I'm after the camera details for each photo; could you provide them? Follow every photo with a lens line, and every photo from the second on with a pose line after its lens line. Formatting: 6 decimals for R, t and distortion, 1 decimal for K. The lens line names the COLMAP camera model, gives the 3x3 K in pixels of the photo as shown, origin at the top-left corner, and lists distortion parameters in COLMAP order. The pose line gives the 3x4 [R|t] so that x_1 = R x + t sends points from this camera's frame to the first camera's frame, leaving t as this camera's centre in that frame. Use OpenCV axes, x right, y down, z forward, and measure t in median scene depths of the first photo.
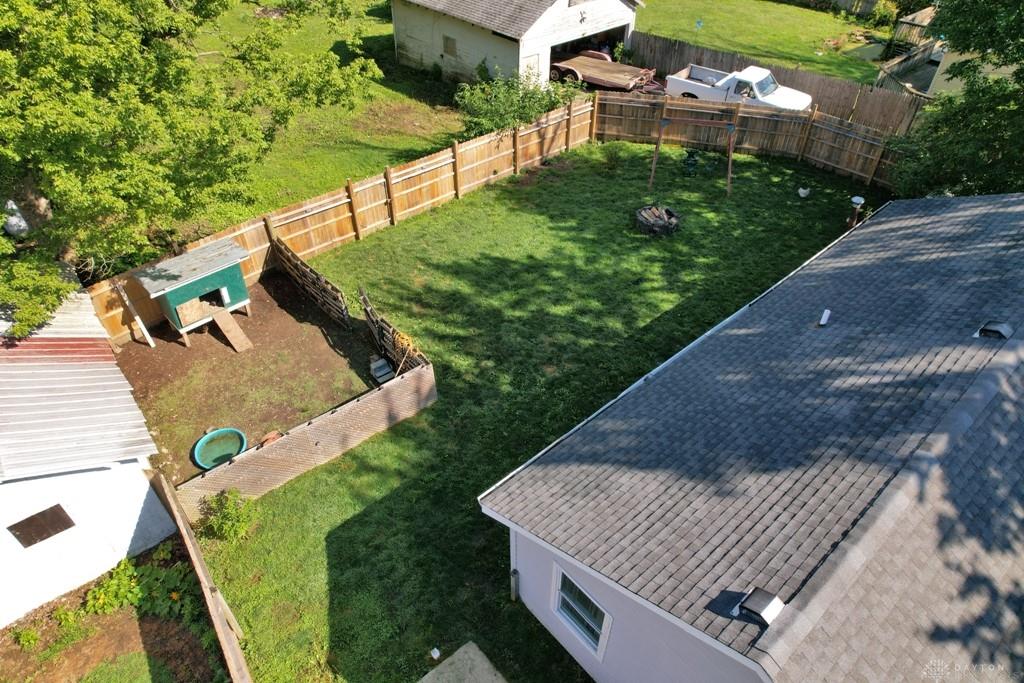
lens RADIAL K [[658.6, 0, 514.2], [0, 658.6, 339.3], [0, 0, 1]] dist [-0.057032, 0.048073]
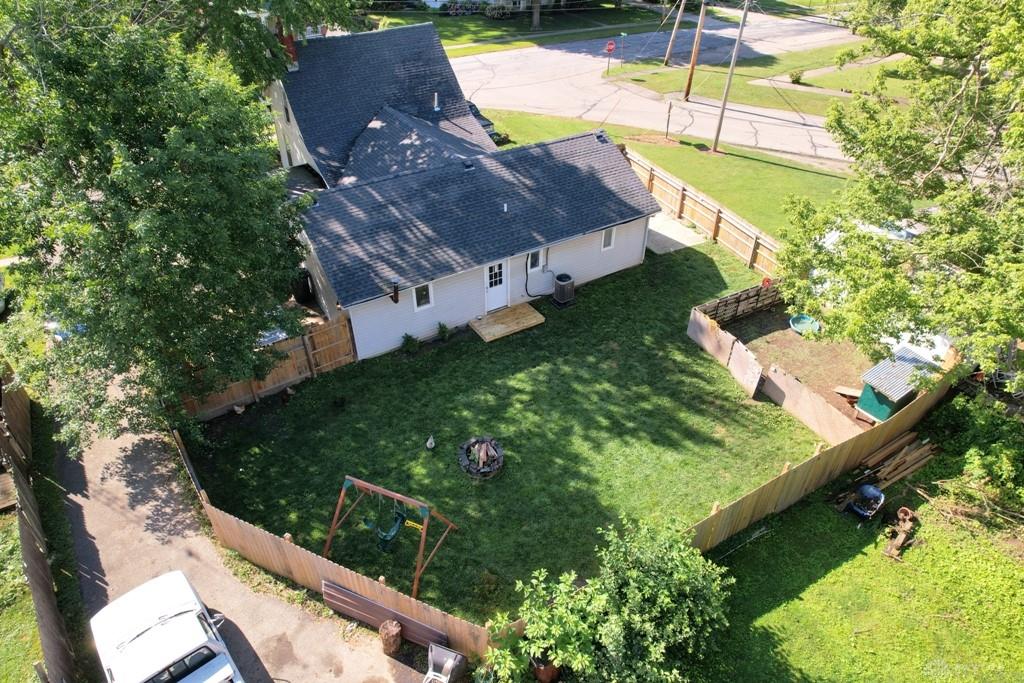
lens RADIAL K [[658.6, 0, 516.4], [0, 658.6, 342.1], [0, 0, 1]] dist [-0.057032, 0.048073]
pose [[-0.985776, -0.106337, 0.130150, 0.065829], [0.107589, 0.195658, 0.974752, -1.047400], [-0.129117, 0.974890, -0.181435, 0.936300]]
